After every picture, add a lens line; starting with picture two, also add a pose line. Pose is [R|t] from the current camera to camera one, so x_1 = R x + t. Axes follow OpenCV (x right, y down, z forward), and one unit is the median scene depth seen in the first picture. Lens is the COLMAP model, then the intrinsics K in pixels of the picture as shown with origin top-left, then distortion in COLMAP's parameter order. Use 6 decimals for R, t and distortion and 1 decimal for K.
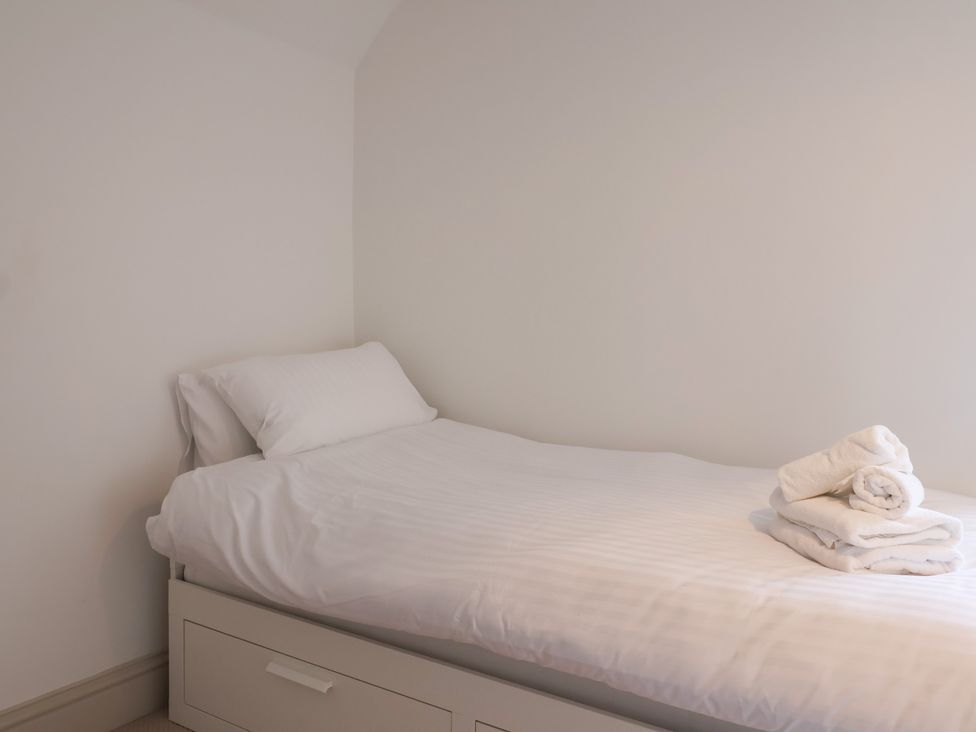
lens RADIAL K [[750.0, 0, 488.0], [0, 750.0, 366.0], [0, 0, 1]] dist [0.002203, 0.000049]
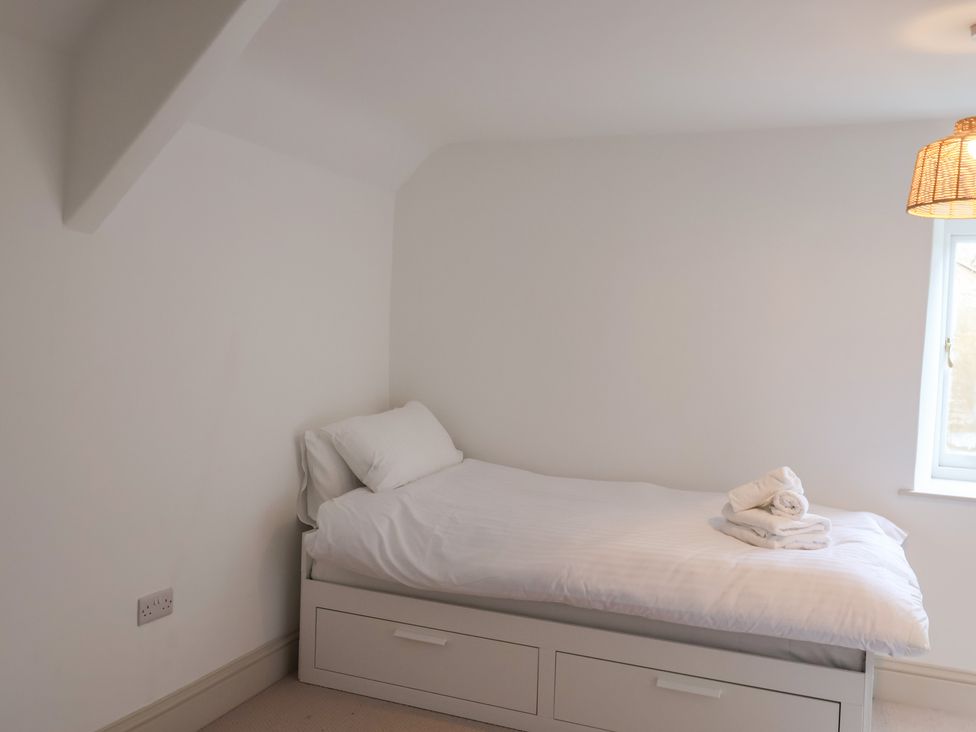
lens RADIAL K [[698.7, 0, 488.0], [0, 698.7, 366.0], [0, 0, 1]] dist [-0.014996, -0.003266]
pose [[0.991093, 0.006329, 0.133021, -0.405113], [-0.000604, 0.999073, -0.043034, -0.090280], [-0.133170, 0.042571, 0.990179, -0.556346]]
